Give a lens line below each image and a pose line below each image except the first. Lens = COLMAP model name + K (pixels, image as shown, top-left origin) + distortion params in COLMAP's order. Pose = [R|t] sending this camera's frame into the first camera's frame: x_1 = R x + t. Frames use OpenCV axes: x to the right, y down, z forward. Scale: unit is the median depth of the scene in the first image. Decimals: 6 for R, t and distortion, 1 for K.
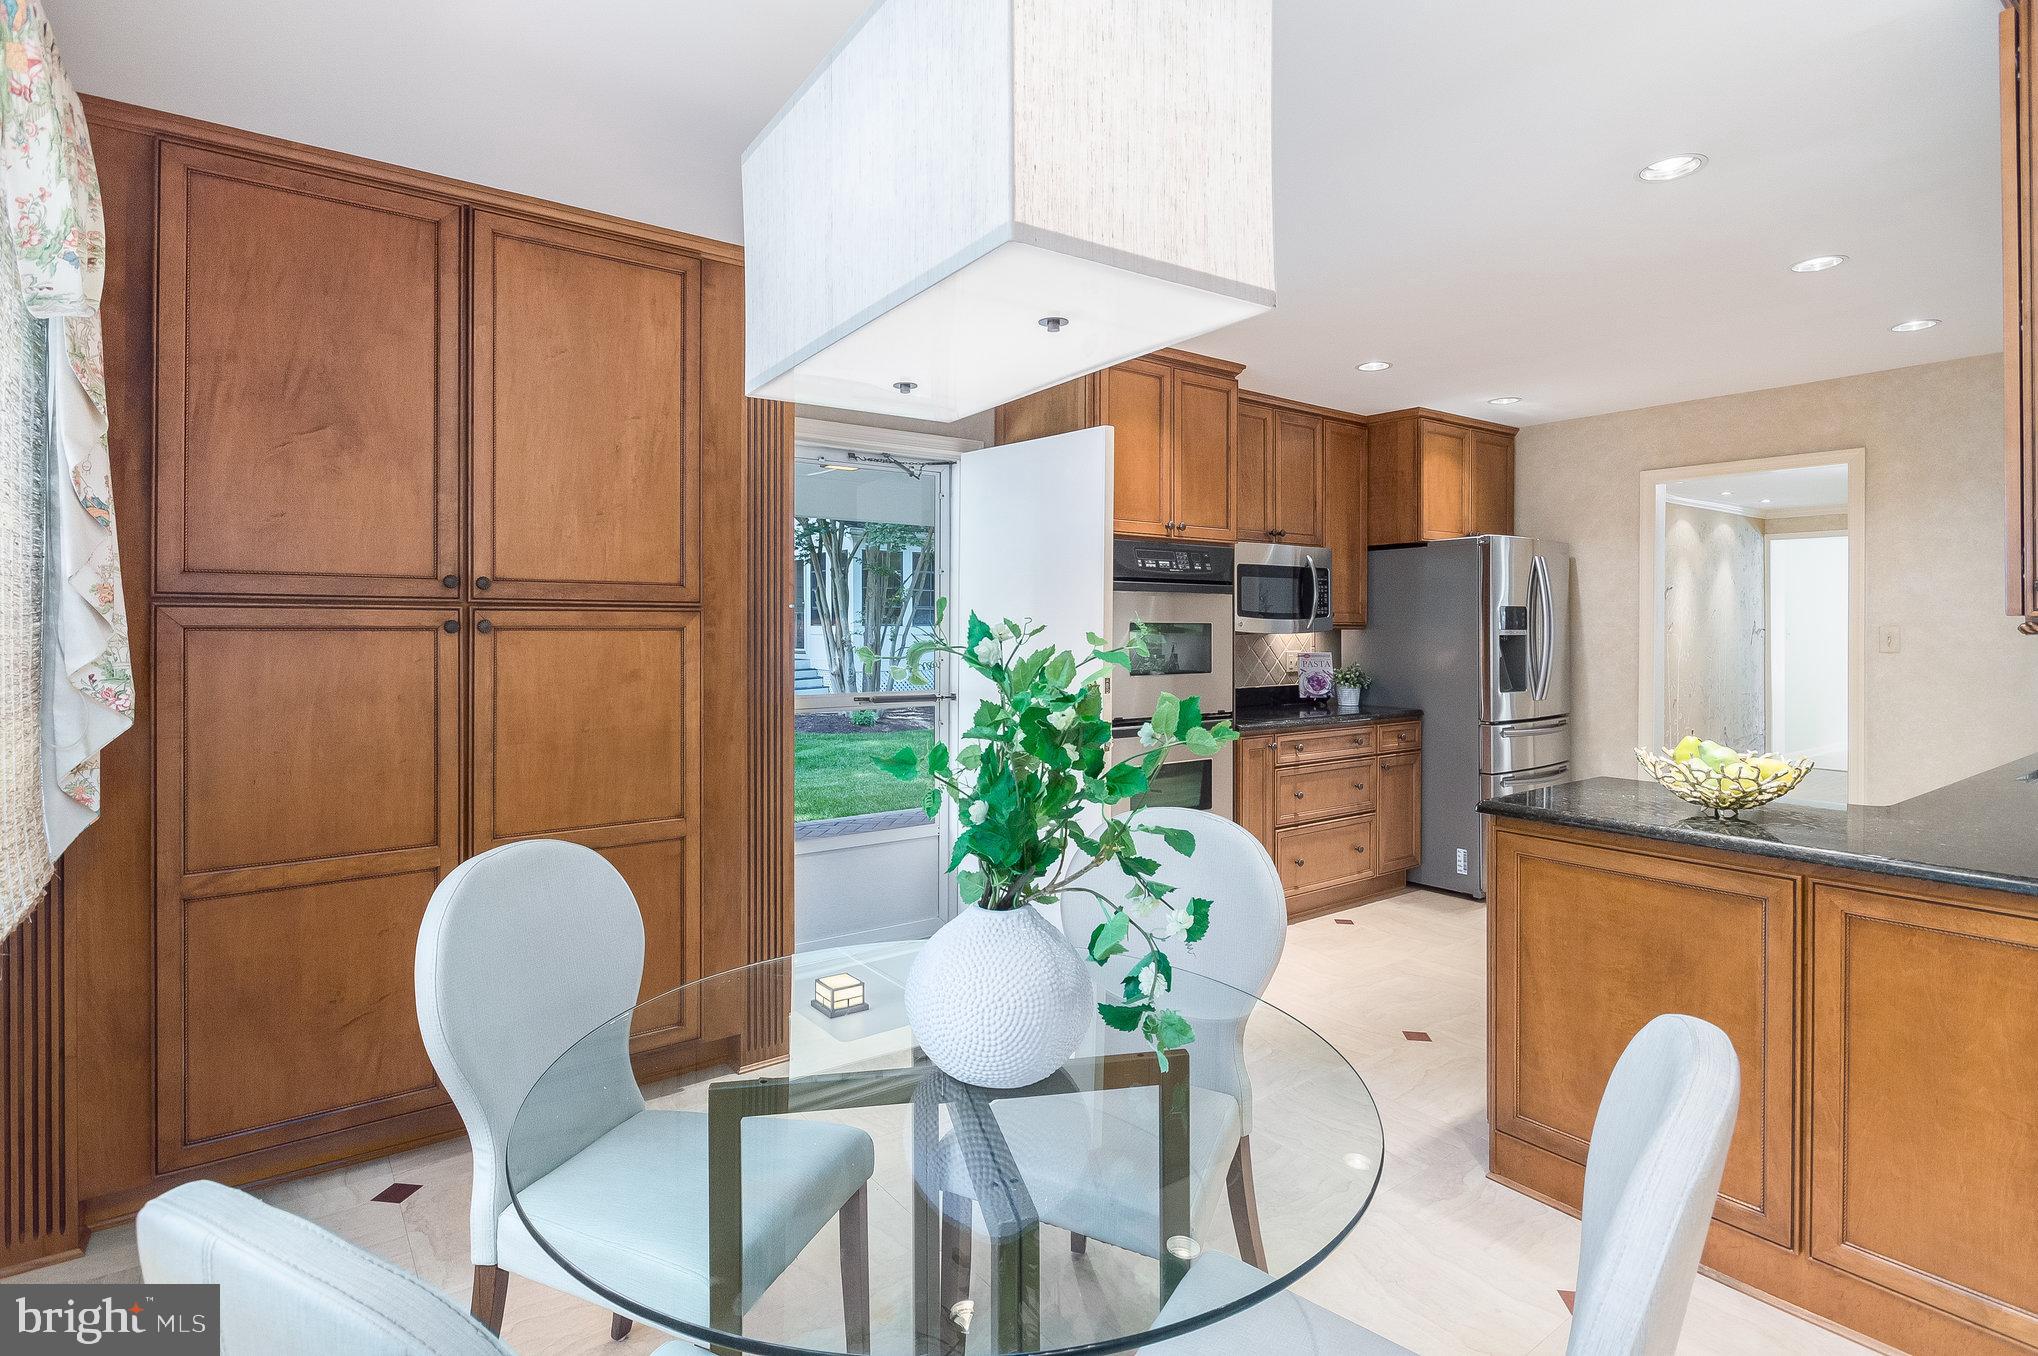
lens RADIAL K [[1028.6, 0, 1002.1], [0, 1028.6, 629.6], [0, 0, 1]] dist [-0.000150, 0.000090]
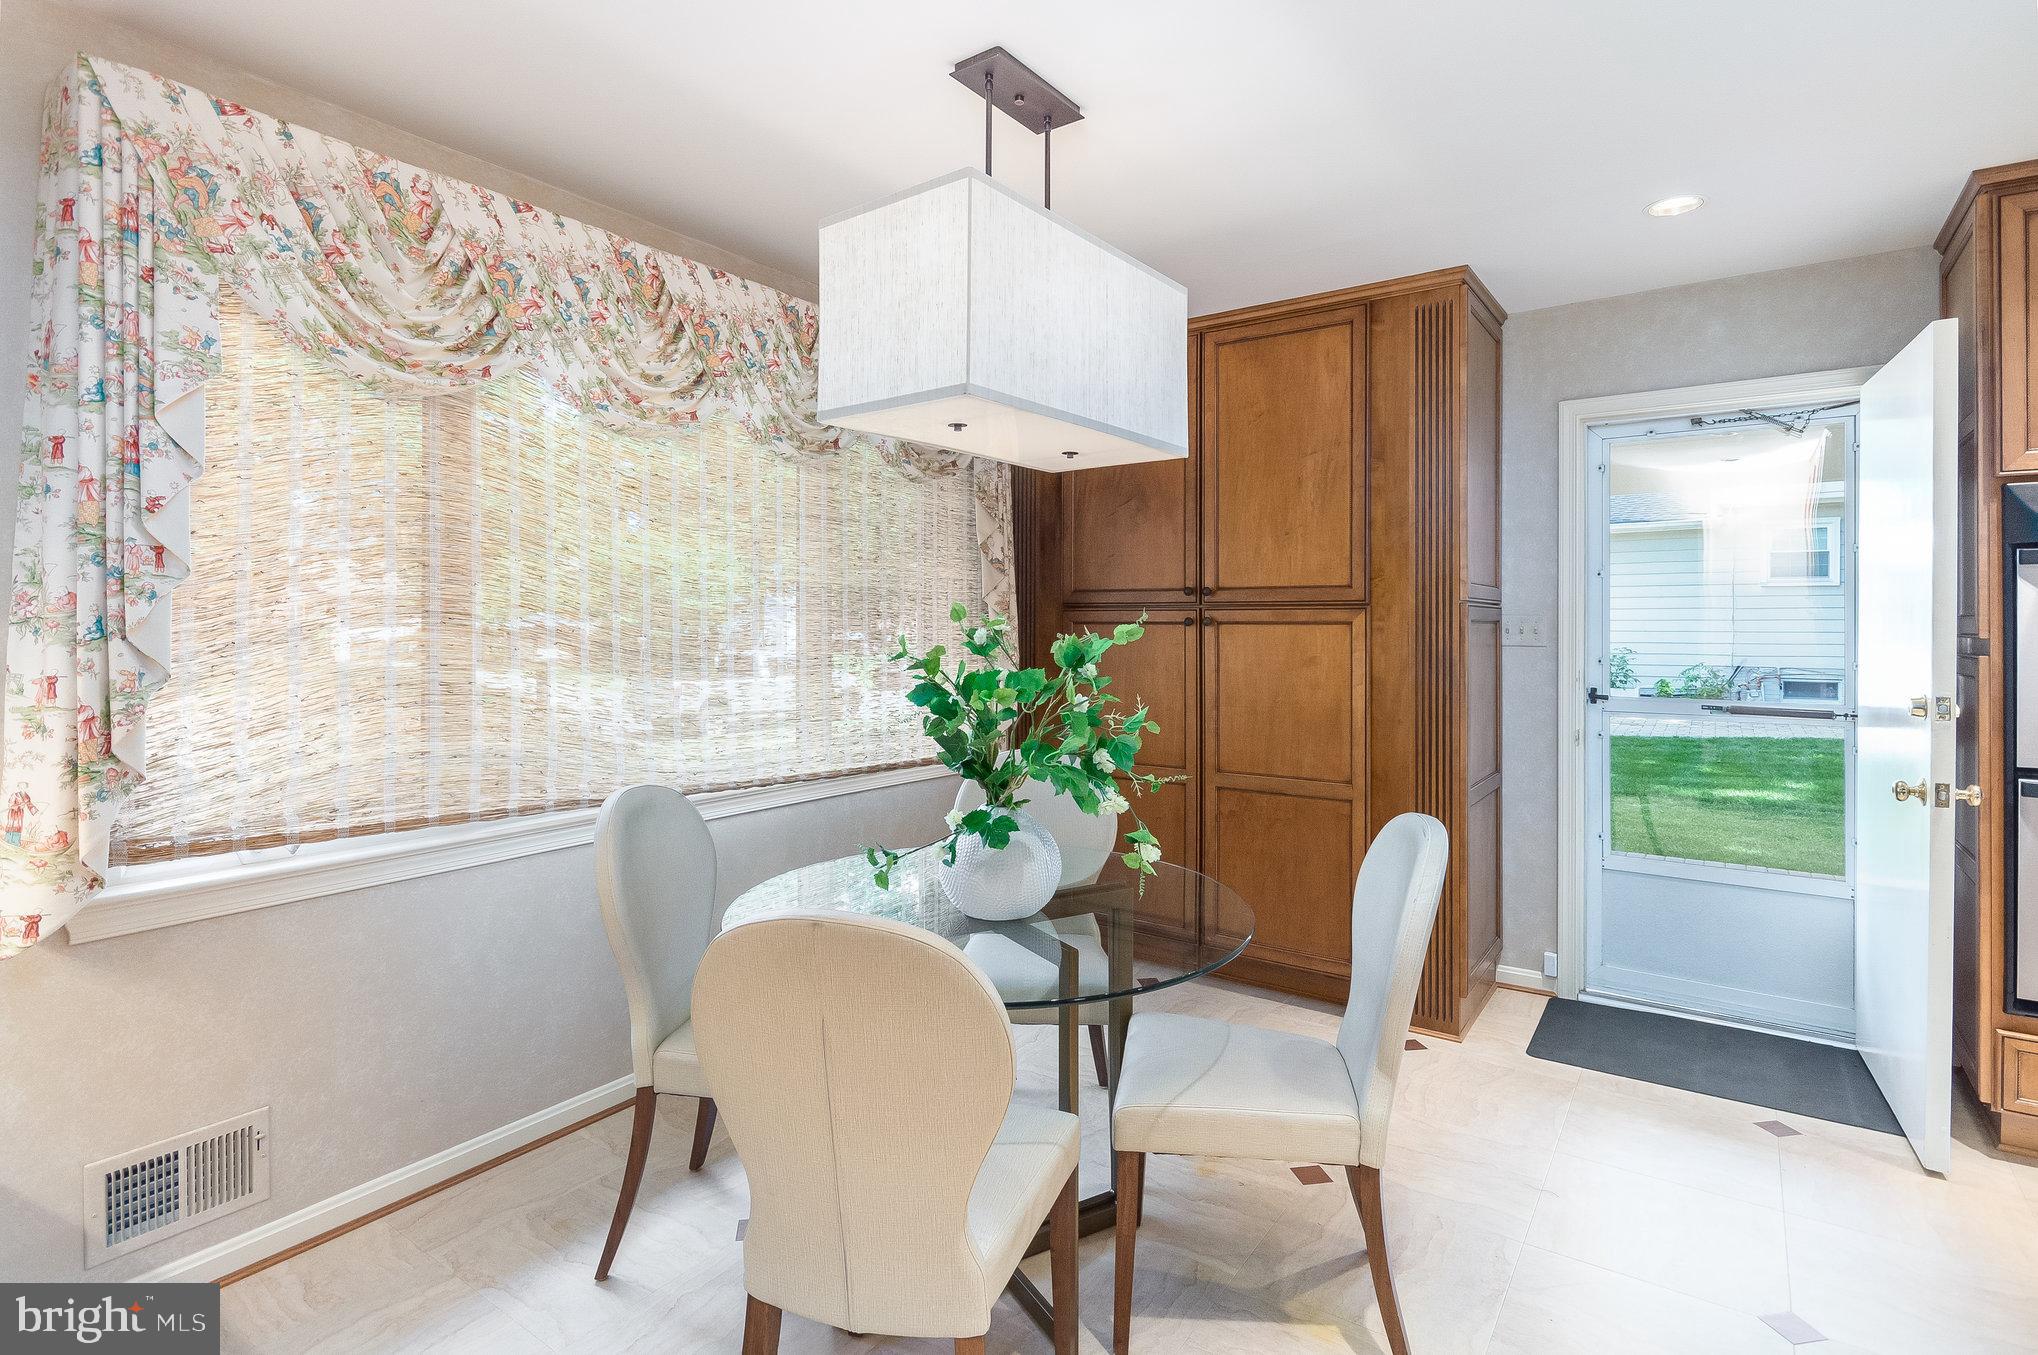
lens RADIAL K [[1028.6, 0, 1008.9], [0, 1028.6, 621.7], [0, 0, 1]] dist [-0.000150, 0.000090]
pose [[0.285303, -0.000259, -0.958437, 0.726317], [-0.002888, 0.999995, -0.001130, -0.000317], [0.958433, 0.003091, 0.285301, 0.298651]]
